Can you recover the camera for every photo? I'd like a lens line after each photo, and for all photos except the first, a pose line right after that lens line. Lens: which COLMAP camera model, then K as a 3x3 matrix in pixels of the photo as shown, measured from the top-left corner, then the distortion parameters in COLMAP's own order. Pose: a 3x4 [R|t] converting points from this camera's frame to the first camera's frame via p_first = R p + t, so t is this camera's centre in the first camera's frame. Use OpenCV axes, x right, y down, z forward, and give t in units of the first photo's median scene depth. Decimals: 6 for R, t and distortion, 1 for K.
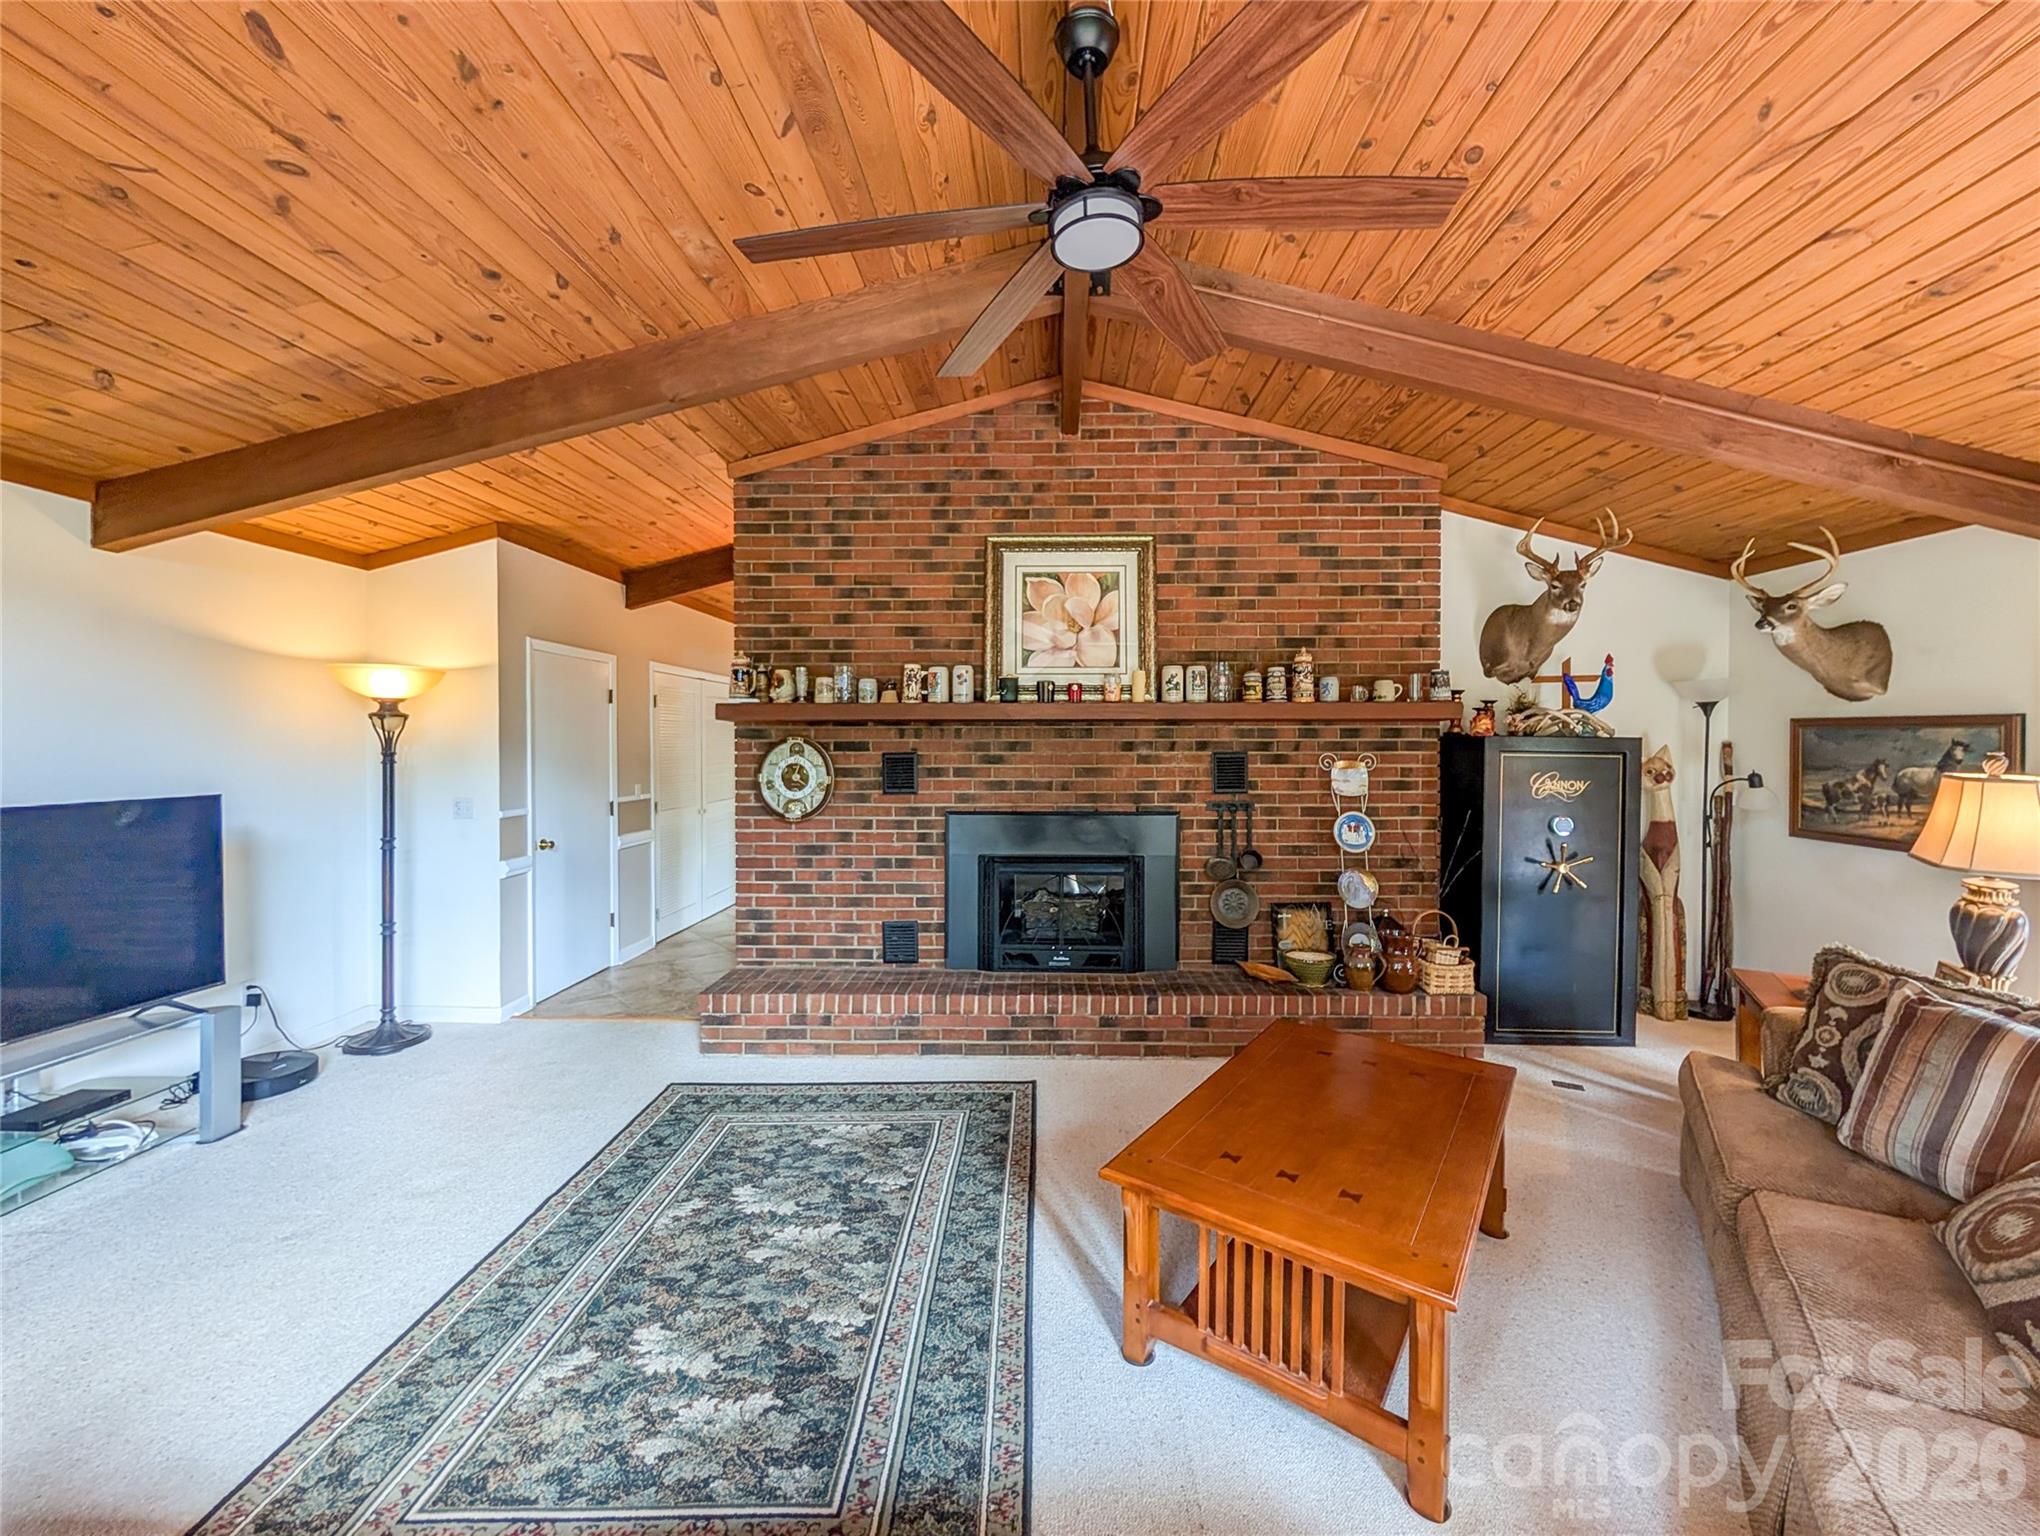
lens RADIAL K [[827.7, 0, 988.1], [0, 827.7, 751.4], [0, 0, 1]] dist [-0.000733, 0.000172]
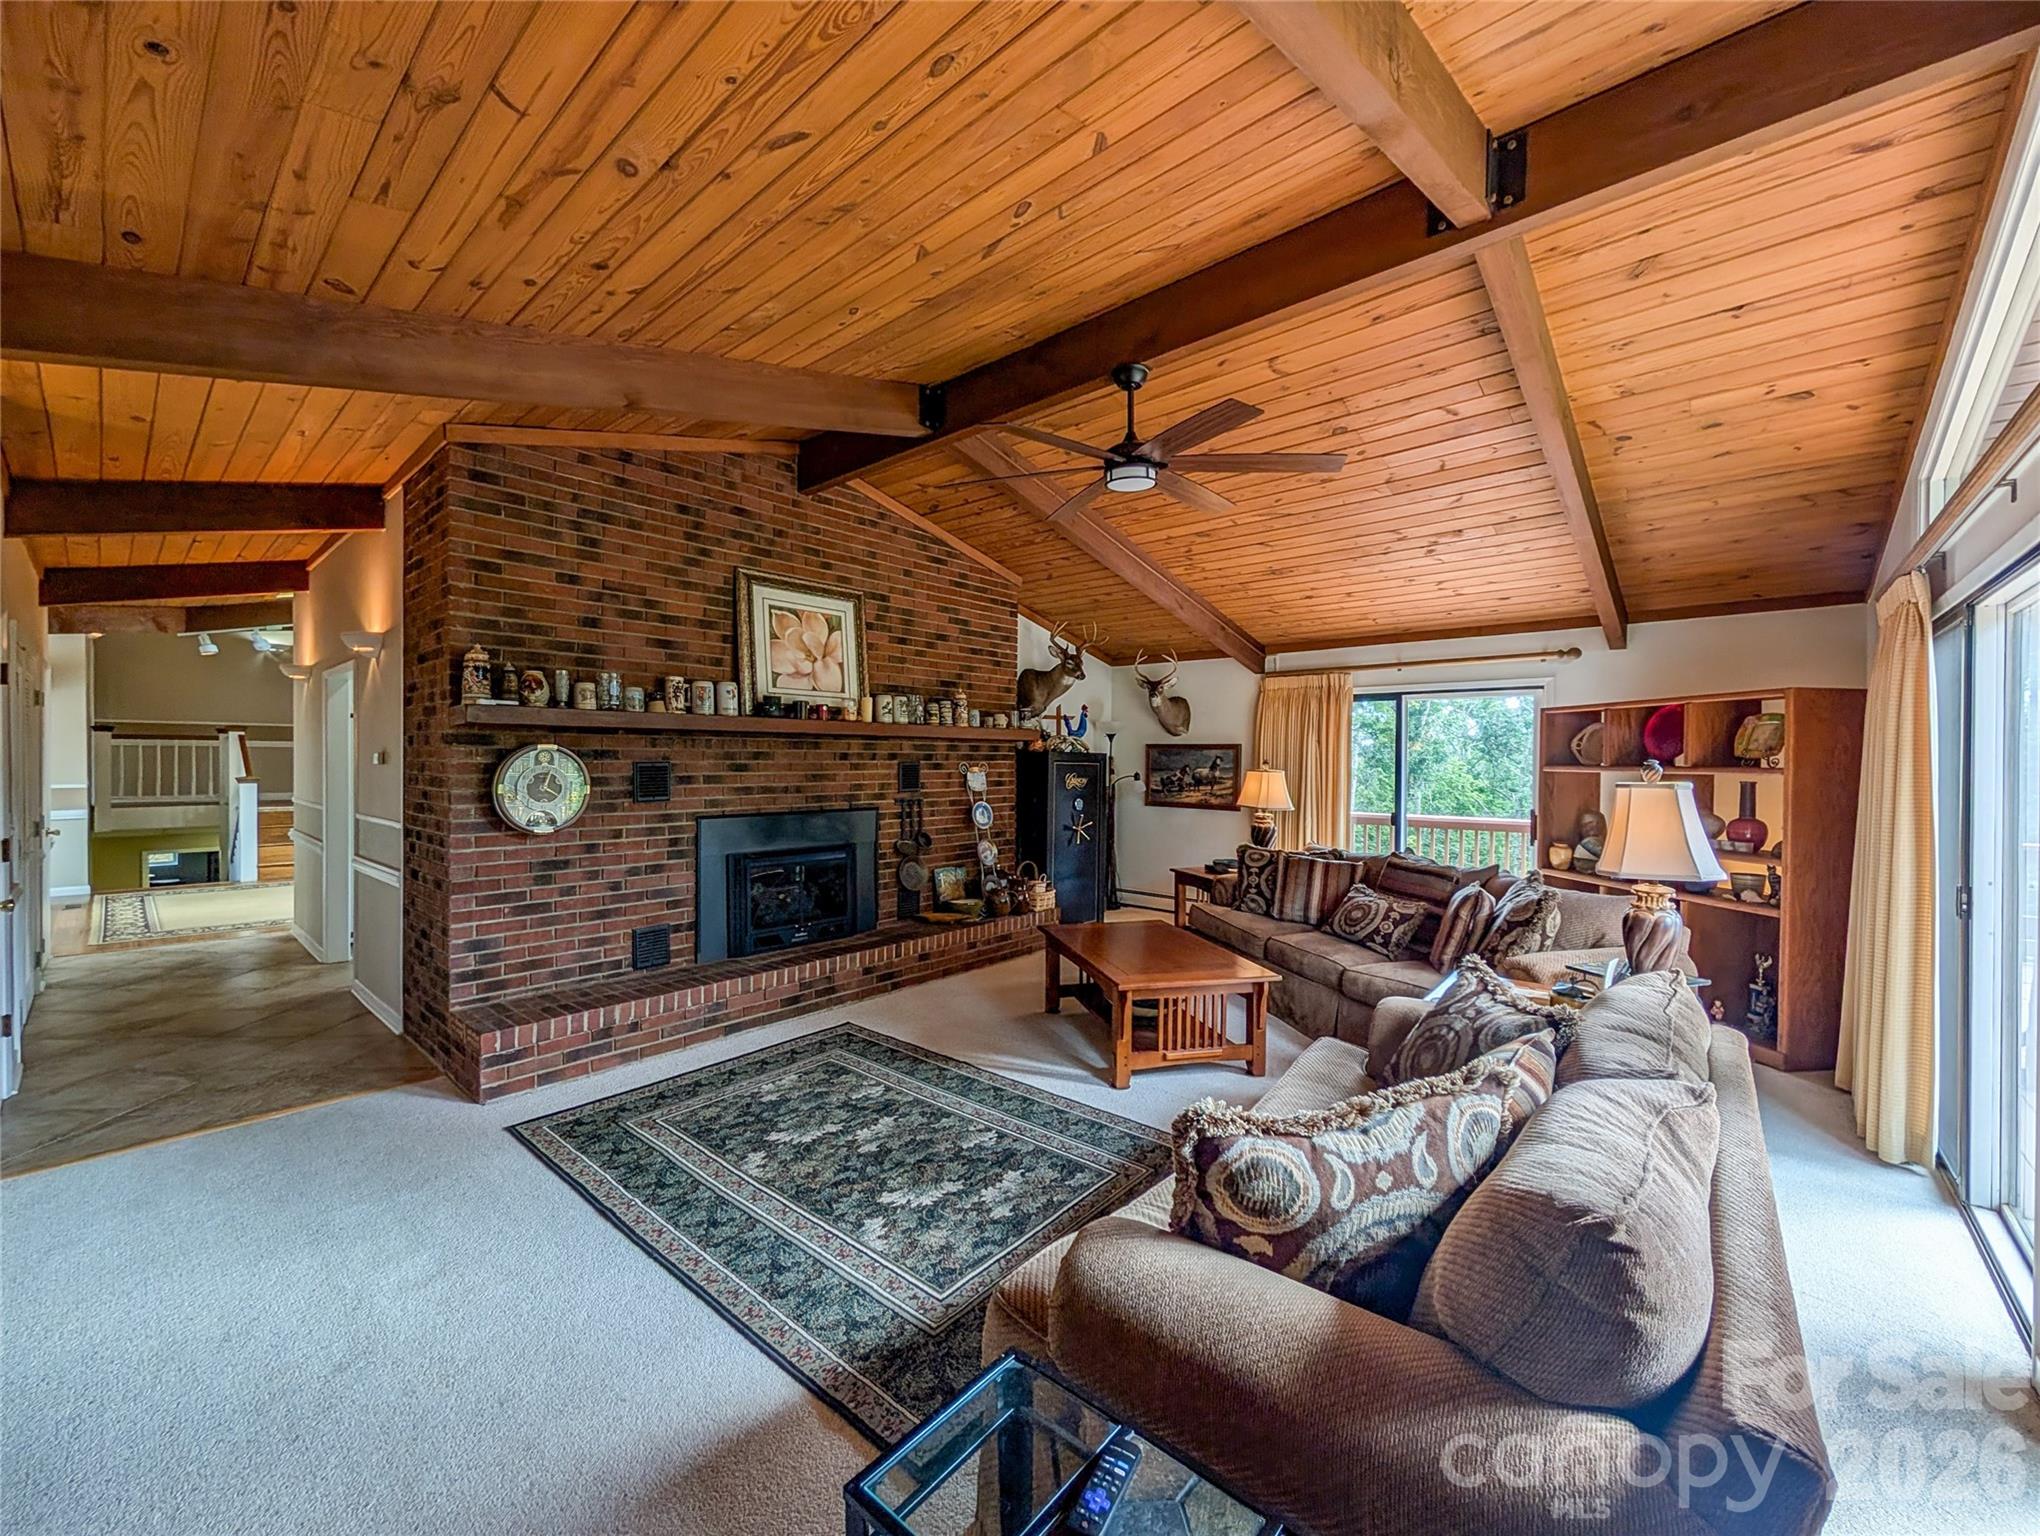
lens RADIAL K [[819.3, 0, 1017.7], [0, 819.3, 769.7], [0, 0, 1]] dist [-0.000089, 0.000006]
pose [[0.646734, -0.005573, 0.762695, -0.660783], [0.002836, 0.999984, 0.004902, 0.009246], [-0.762710, -0.001007, 0.646740, 0.001083]]
